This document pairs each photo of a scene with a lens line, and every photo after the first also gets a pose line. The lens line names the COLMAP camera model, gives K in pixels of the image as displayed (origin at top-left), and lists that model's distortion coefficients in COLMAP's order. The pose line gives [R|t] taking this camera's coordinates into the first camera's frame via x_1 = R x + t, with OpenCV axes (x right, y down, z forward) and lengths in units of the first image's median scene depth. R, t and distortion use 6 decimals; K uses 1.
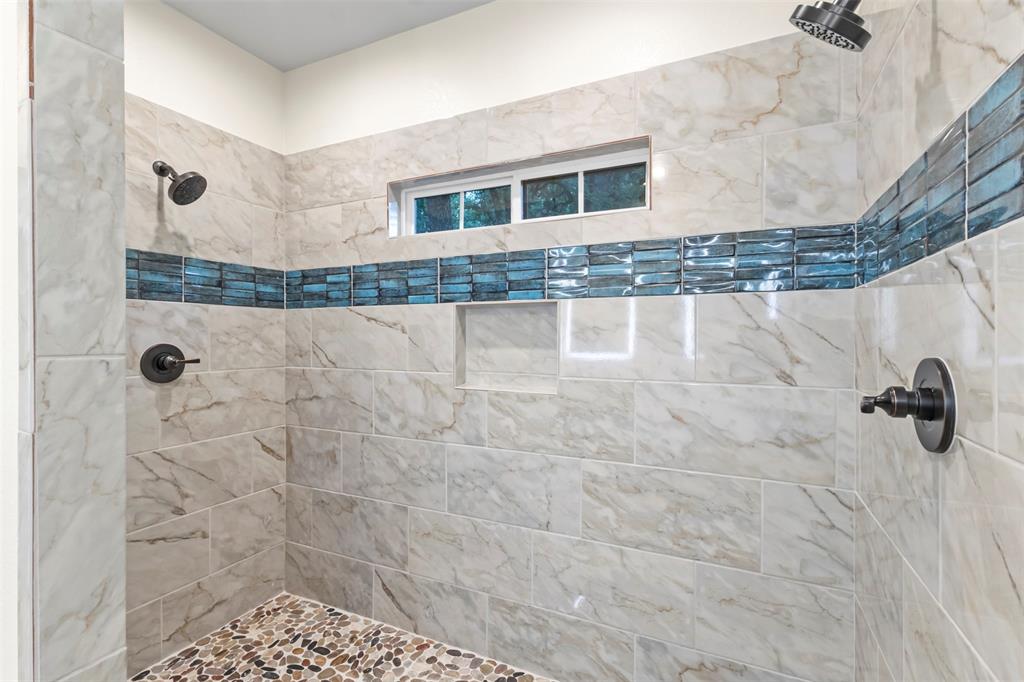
lens RADIAL K [[473.2, 0, 517.4], [0, 473.2, 337.9], [0, 0, 1]] dist [0.002511, 0.000706]
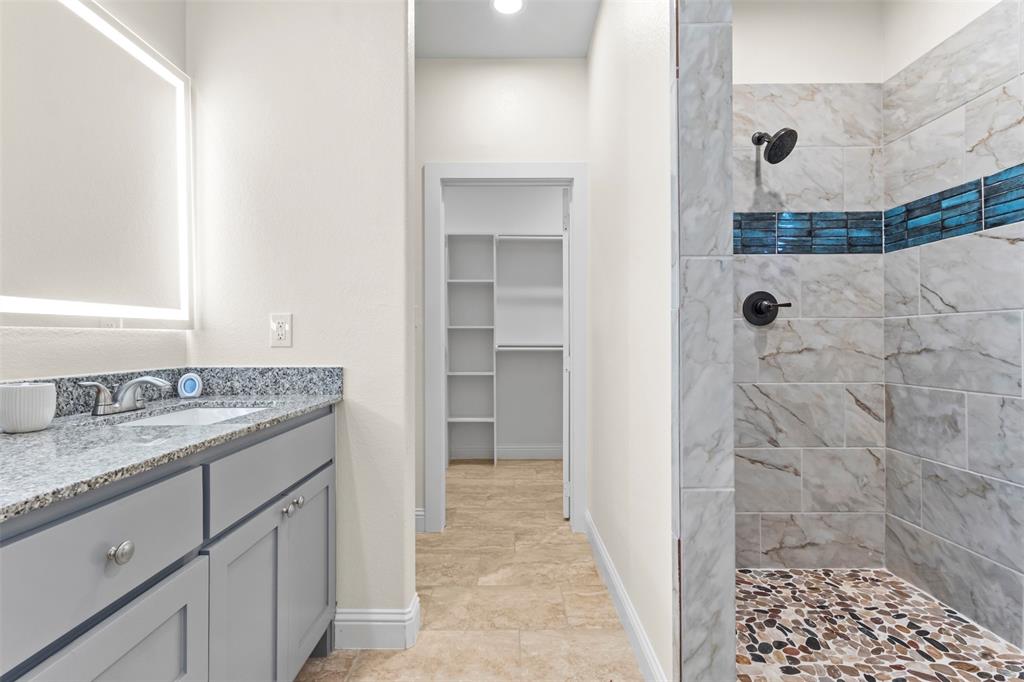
lens RADIAL K [[473.2, 0, 504.3], [0, 473.2, 340.6], [0, 0, 1]] dist [0.002511, 0.000706]
pose [[0.419240, -0.004435, -0.907865, 0.029751], [0.001343, 0.999990, -0.004265, 0.132948], [0.907875, 0.000569, 0.419241, -0.039238]]
